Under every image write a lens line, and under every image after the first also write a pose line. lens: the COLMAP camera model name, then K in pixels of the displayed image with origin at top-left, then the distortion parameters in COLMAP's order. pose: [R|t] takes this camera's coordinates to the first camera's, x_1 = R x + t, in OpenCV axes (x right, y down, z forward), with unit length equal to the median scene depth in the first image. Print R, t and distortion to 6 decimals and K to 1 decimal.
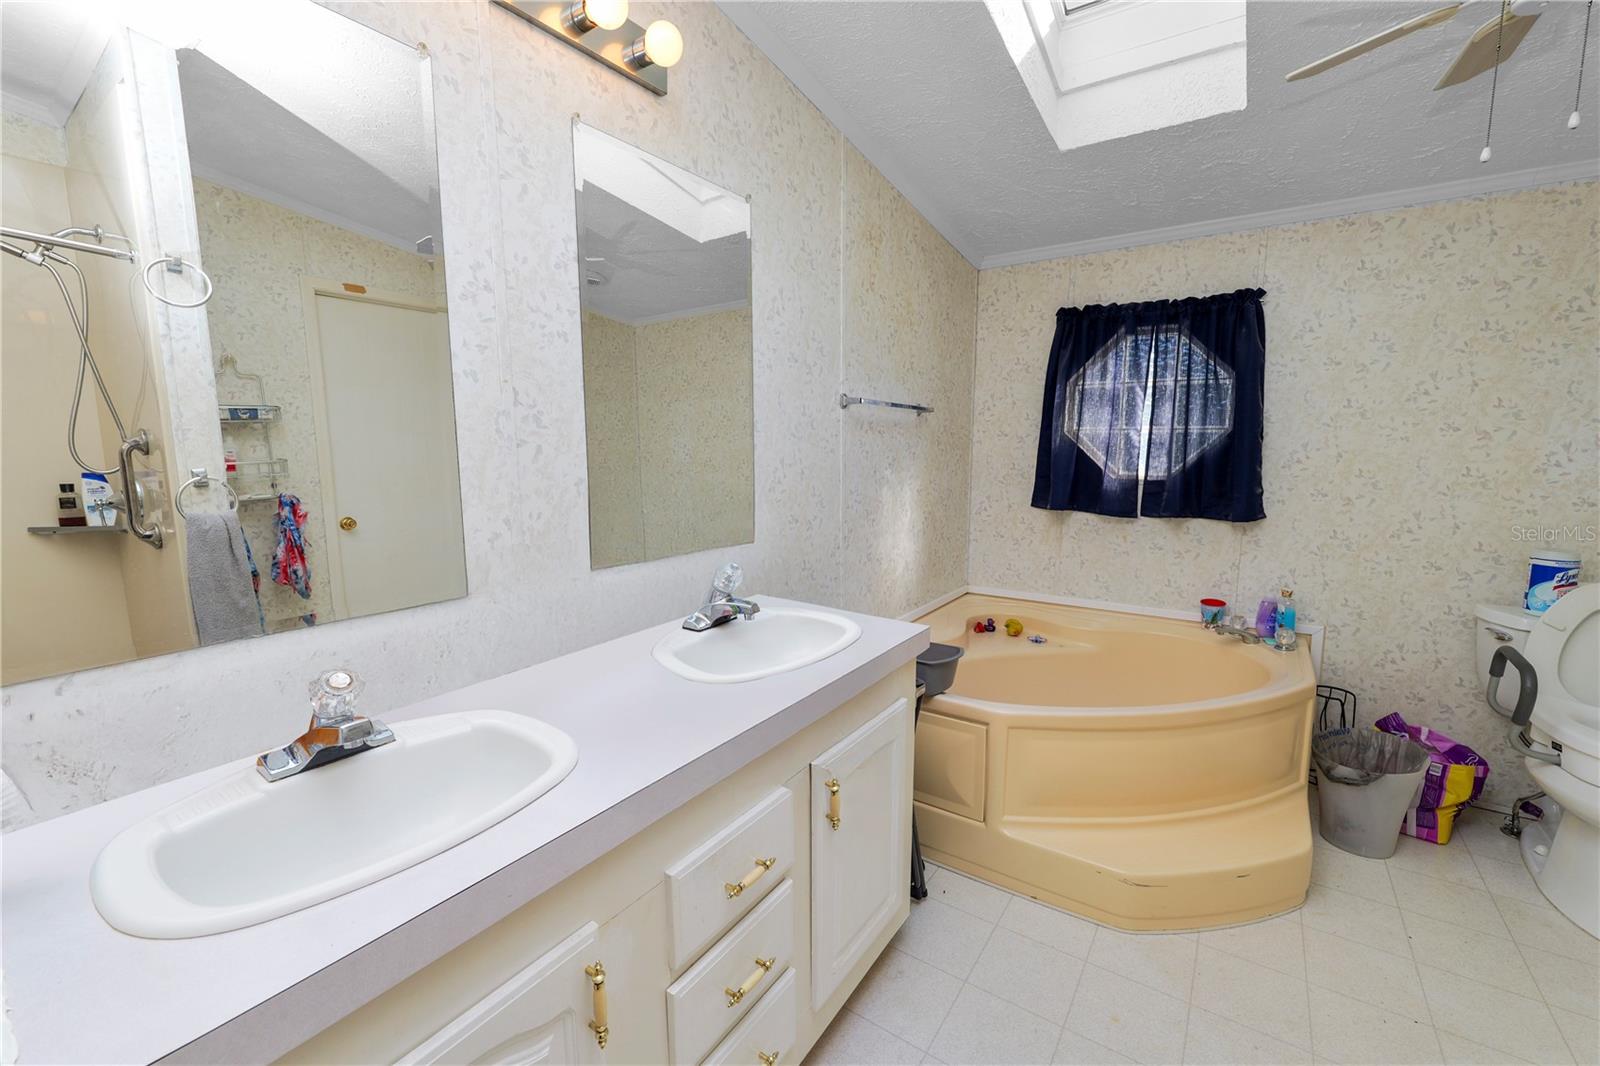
lens RADIAL K [[651.0, 0, 798.5], [0, 651.0, 532.0], [0, 0, 1]] dist [-0.013965, 0.001253]
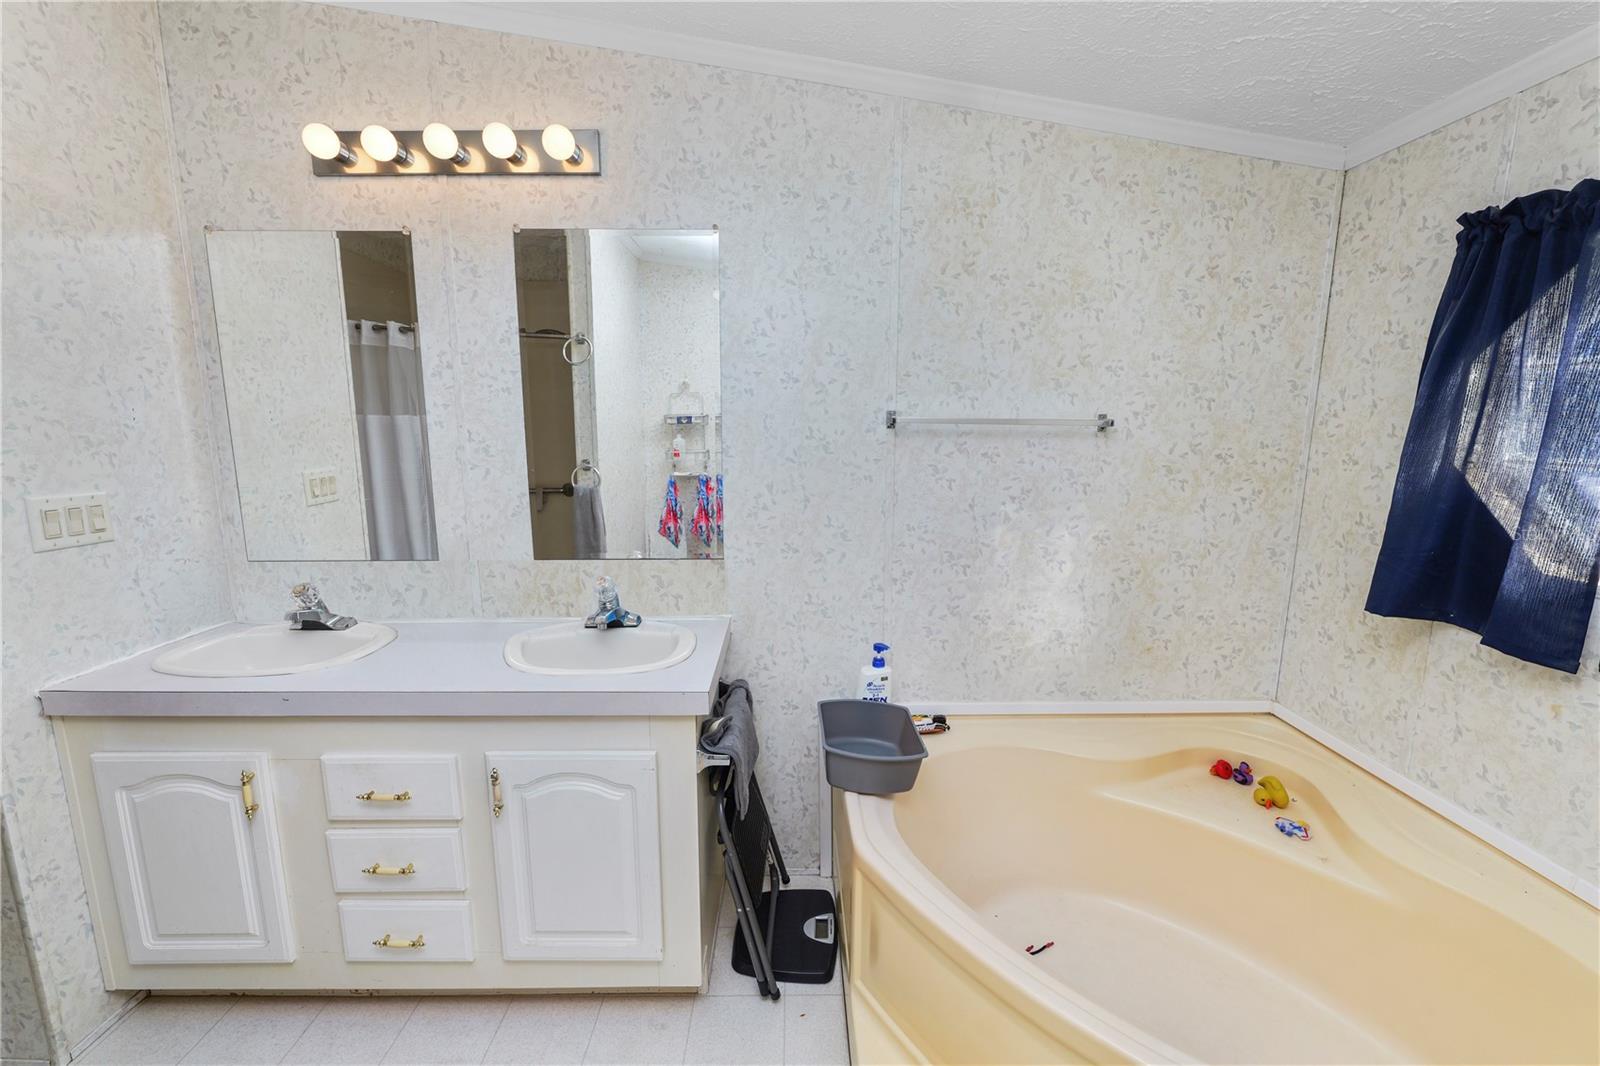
lens RADIAL K [[651.0, 0, 800.5], [0, 651.0, 533.0], [0, 0, 1]] dist [-0.013965, 0.001253]
pose [[0.586484, 0.142574, -0.797314, 0.618639], [-0.116183, 0.989014, 0.091393, -0.106344], [0.801585, 0.039034, 0.596606, 0.365558]]
